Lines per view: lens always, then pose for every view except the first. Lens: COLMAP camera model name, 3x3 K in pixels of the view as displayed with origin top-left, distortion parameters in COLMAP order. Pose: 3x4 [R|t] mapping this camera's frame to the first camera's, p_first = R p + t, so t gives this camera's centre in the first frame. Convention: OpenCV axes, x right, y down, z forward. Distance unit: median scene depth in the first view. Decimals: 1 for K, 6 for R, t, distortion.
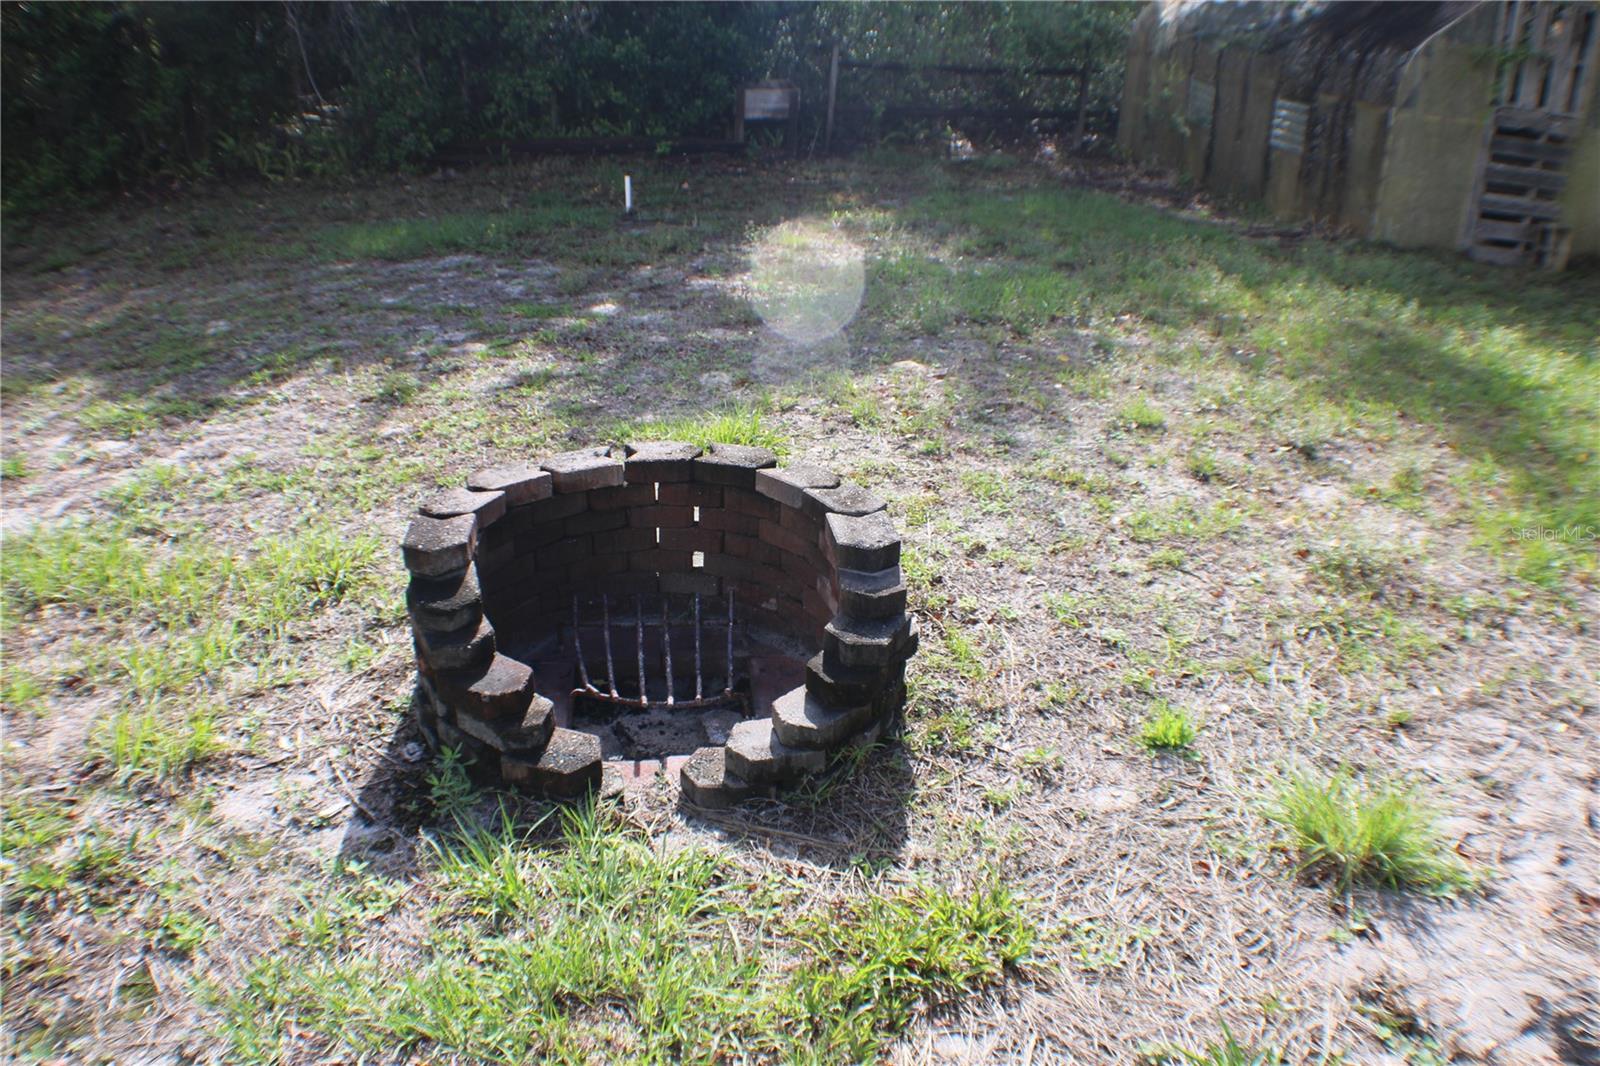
lens RADIAL K [[1321.8, 0, 800.0], [0, 1321.8, 533.0], [0, 0, 1]] dist [-0.215386, 0.076701]
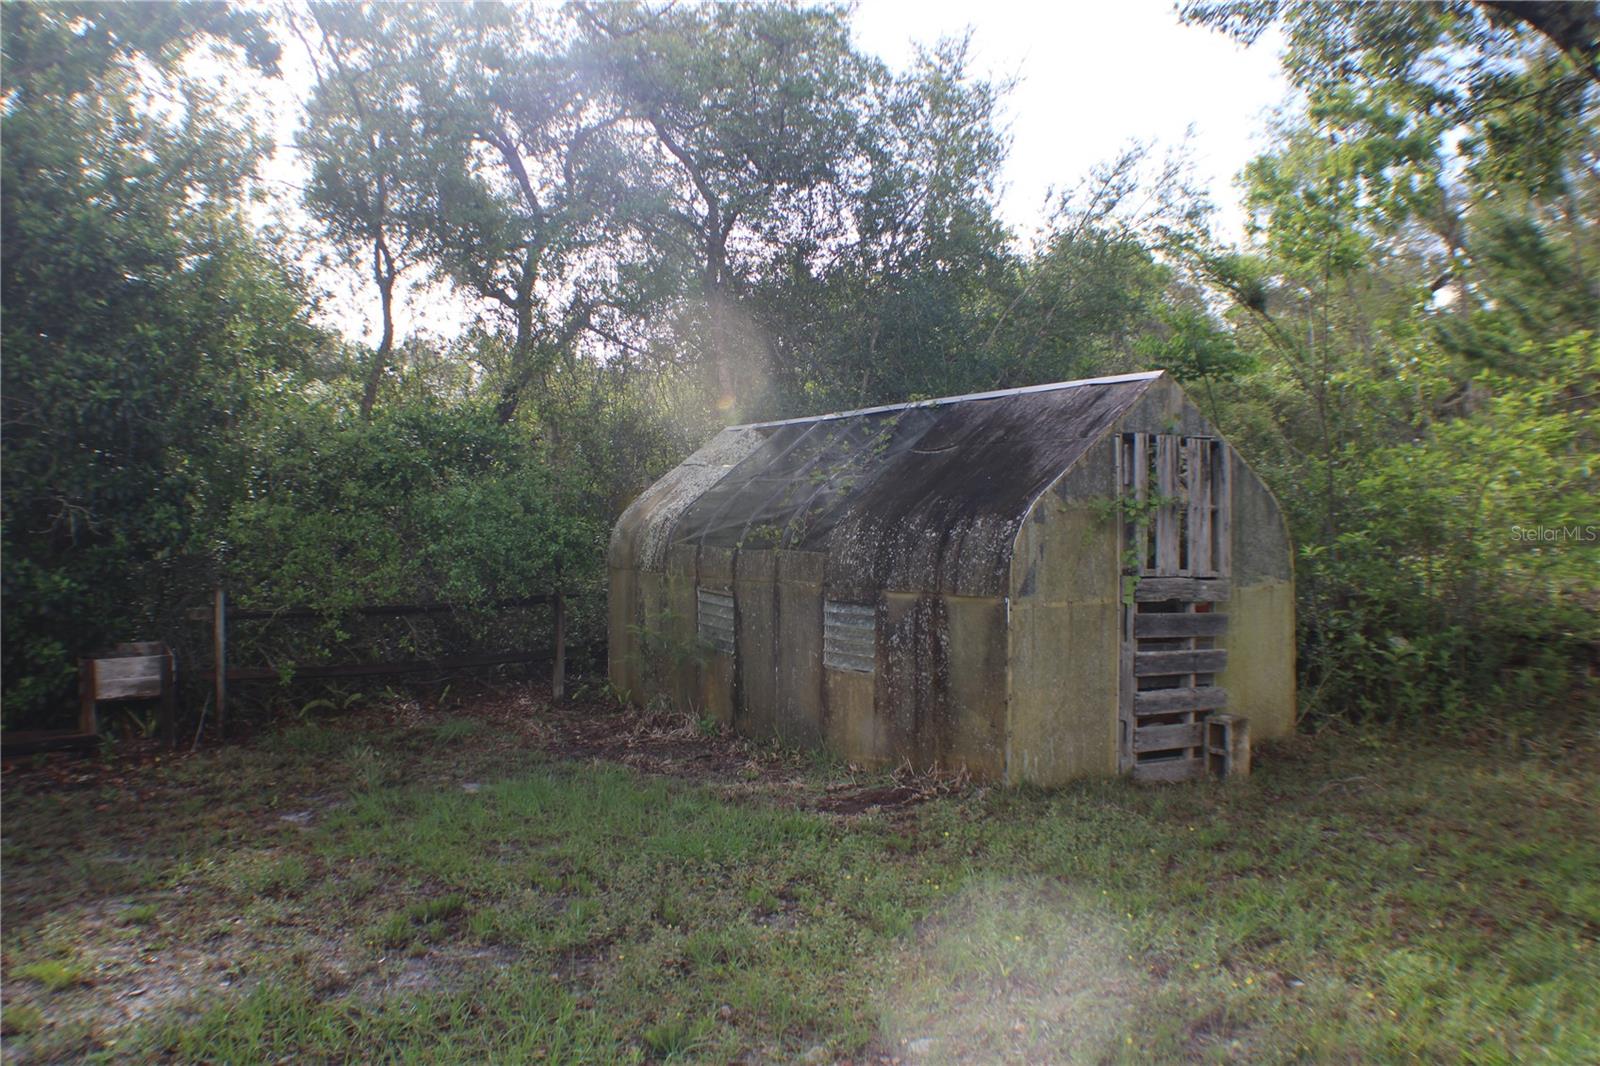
lens RADIAL K [[1321.8, 0, 800.0], [0, 1321.8, 533.0], [0, 0, 1]] dist [-0.215386, 0.076701]
pose [[0.919585, -0.051290, 0.389530, 0.069875], [0.196912, 0.918100, -0.343974, -0.130951], [-0.339985, 0.393016, 0.854370, 0.349422]]
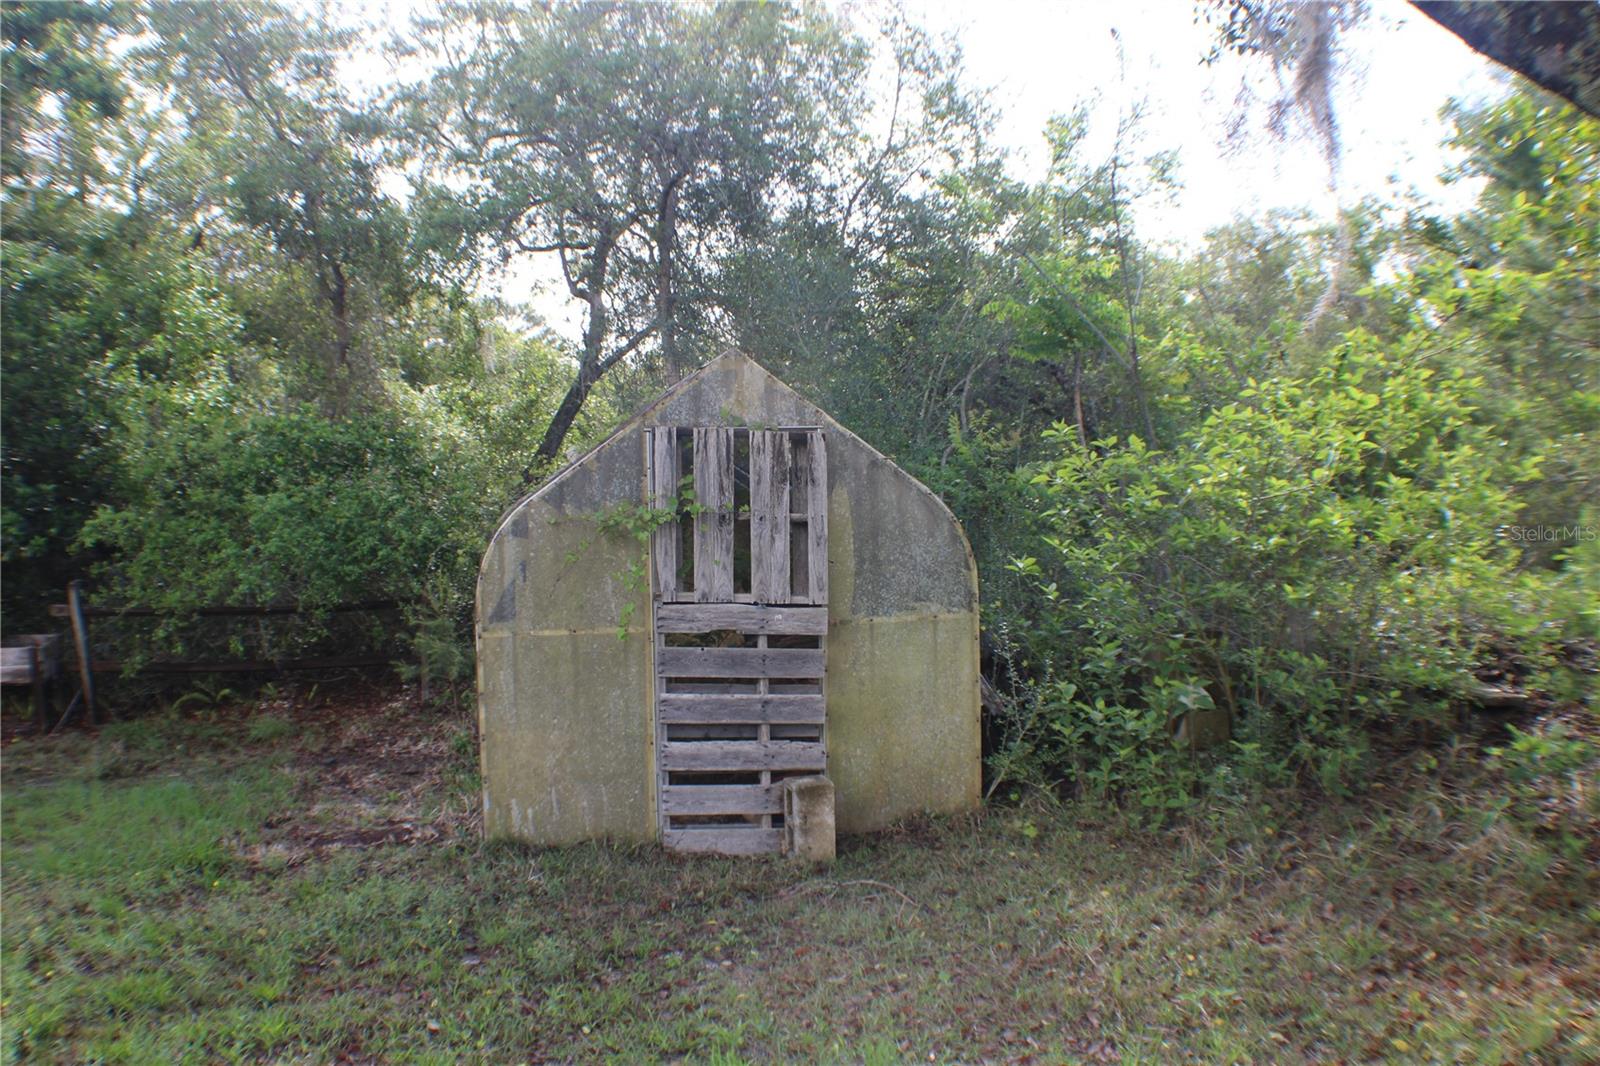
lens RADIAL K [[1321.8, 0, 800.0], [0, 1321.8, 533.0], [0, 0, 1]] dist [-0.215386, 0.076701]
pose [[0.996070, -0.050755, 0.072578, 0.559435], [0.074714, 0.921589, -0.380909, -0.116003], [-0.047555, 0.384834, 0.921760, 0.345224]]
